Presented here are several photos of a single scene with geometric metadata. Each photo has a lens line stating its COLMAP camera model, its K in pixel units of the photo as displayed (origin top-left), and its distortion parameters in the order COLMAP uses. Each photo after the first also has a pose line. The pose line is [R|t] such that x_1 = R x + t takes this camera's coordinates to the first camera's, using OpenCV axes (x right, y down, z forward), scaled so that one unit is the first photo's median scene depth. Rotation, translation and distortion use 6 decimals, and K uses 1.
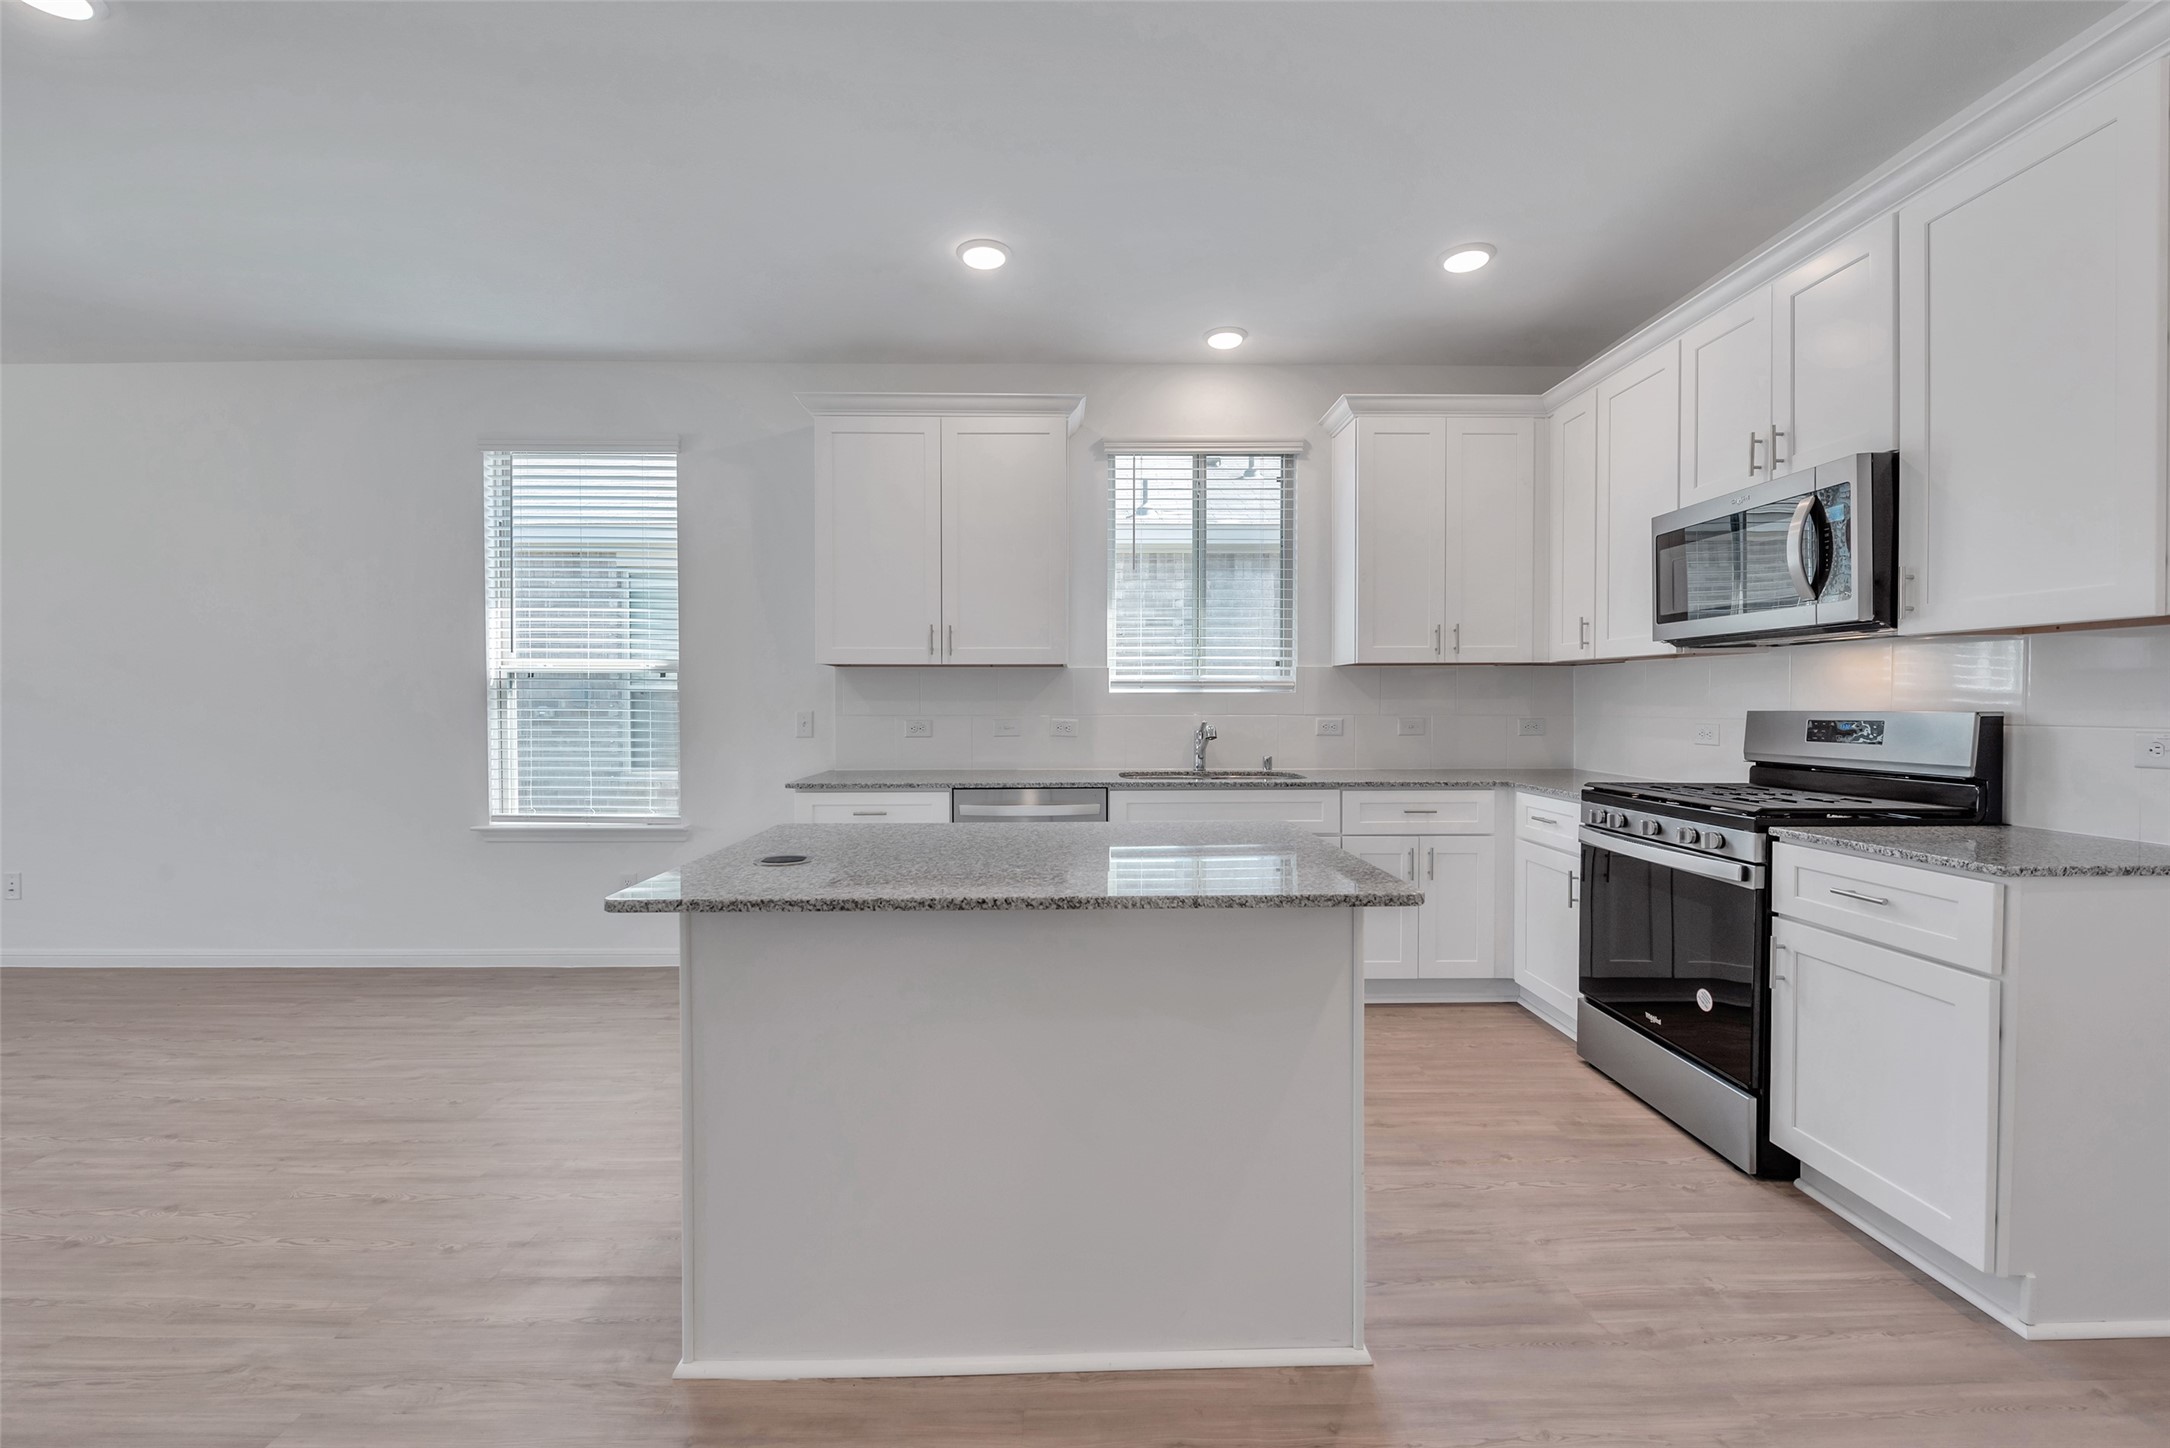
lens RADIAL K [[865.8, 0, 1082.8], [0, 865.8, 717.9], [0, 0, 1]] dist [-0.000398, -0.005752]
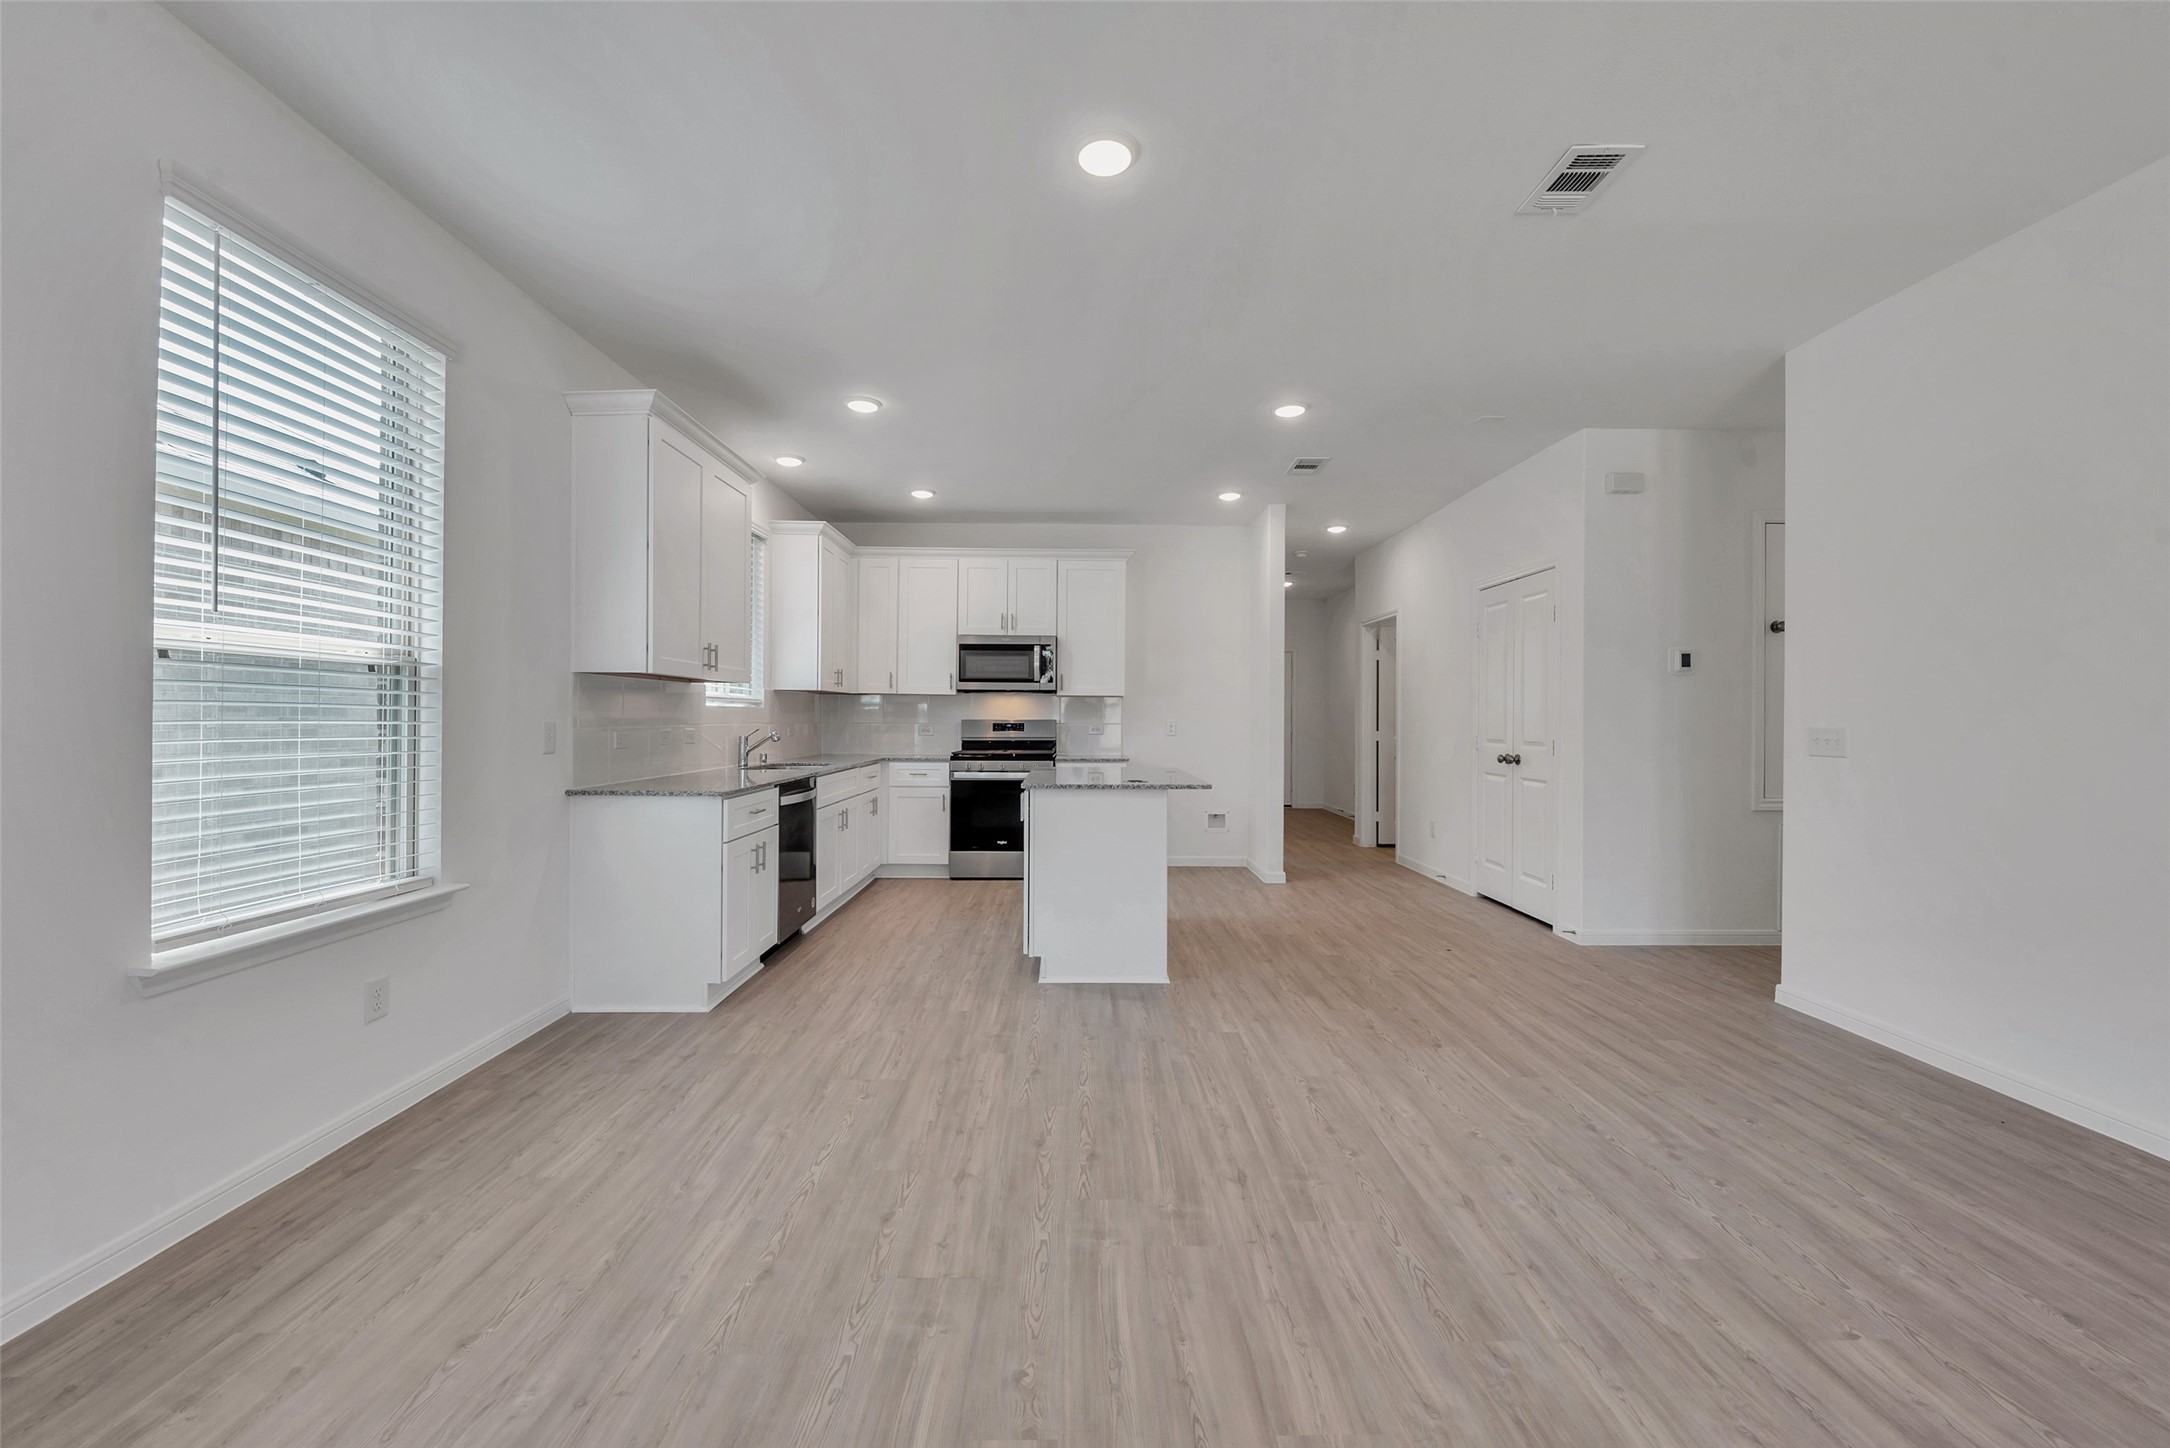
lens RADIAL K [[853.8, 0, 1083.1], [0, 853.8, 714.7], [0, 0, 1]] dist [0.007367, -0.007964]
pose [[0.006983, 0.004273, 0.999966, -1.178928], [0.011501, 0.999924, -0.004353, -0.006239], [-0.999909, 0.011531, 0.006933, 0.484616]]
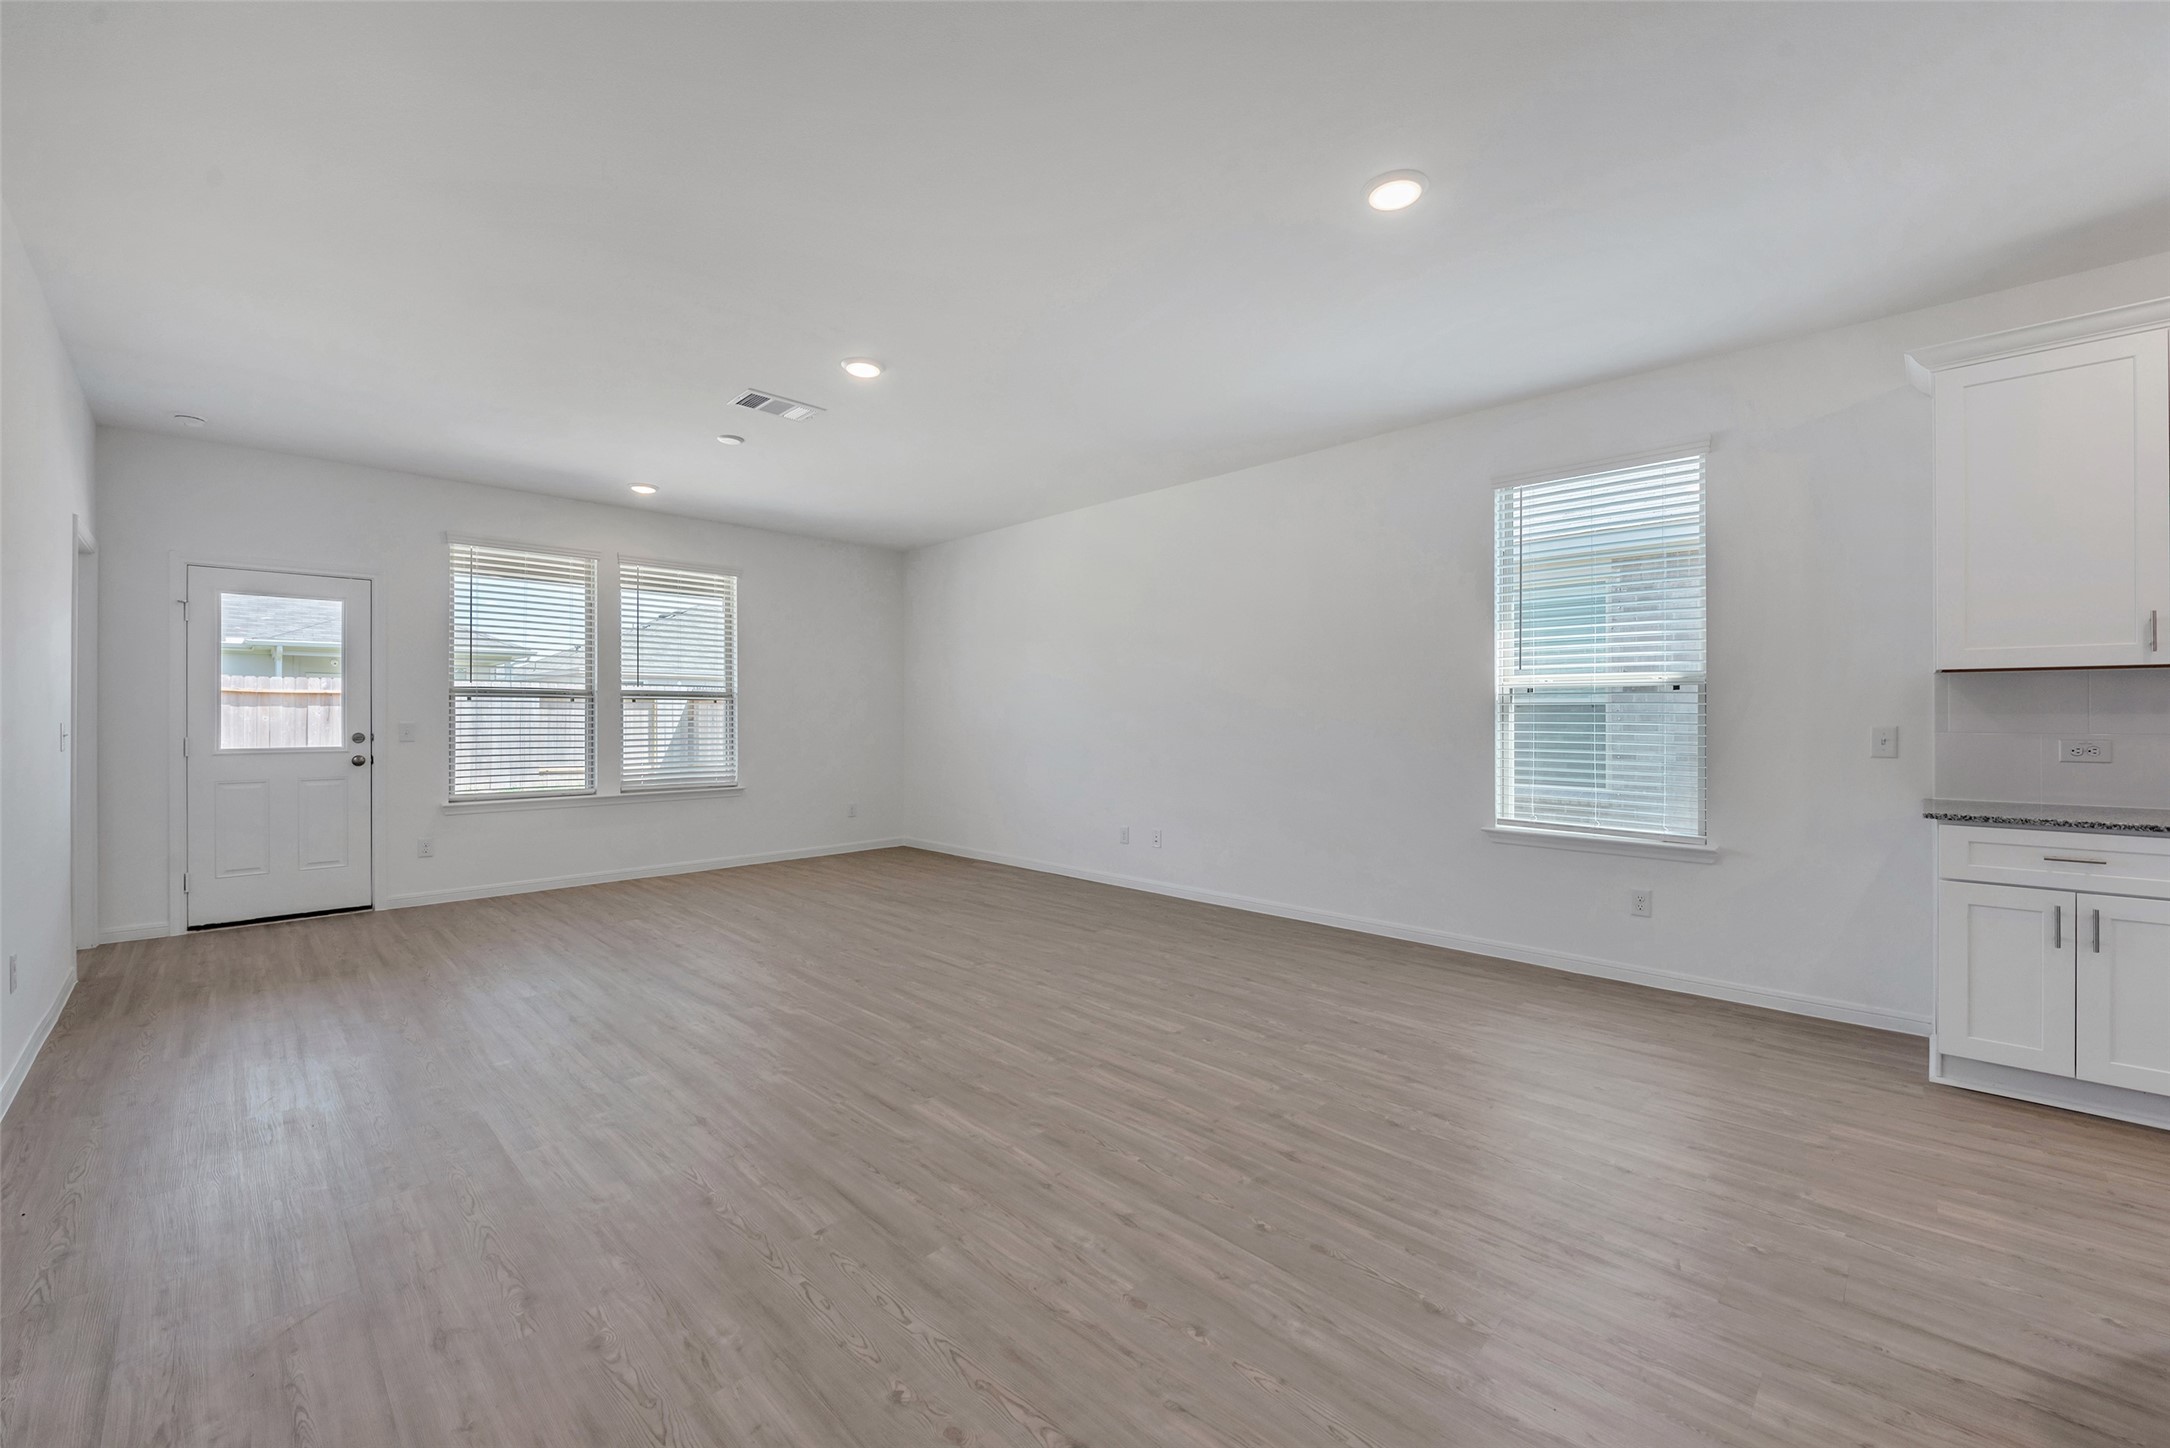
lens RADIAL K [[853.8, 0, 1083.1], [0, 853.8, 714.7], [0, 0, 1]] dist [0.007367, -0.007964]
pose [[0.700242, 0.000321, -0.713906, -0.280333], [-0.014261, 0.999807, -0.013538, 0.003034], [0.713763, 0.019661, 0.700111, -0.142032]]
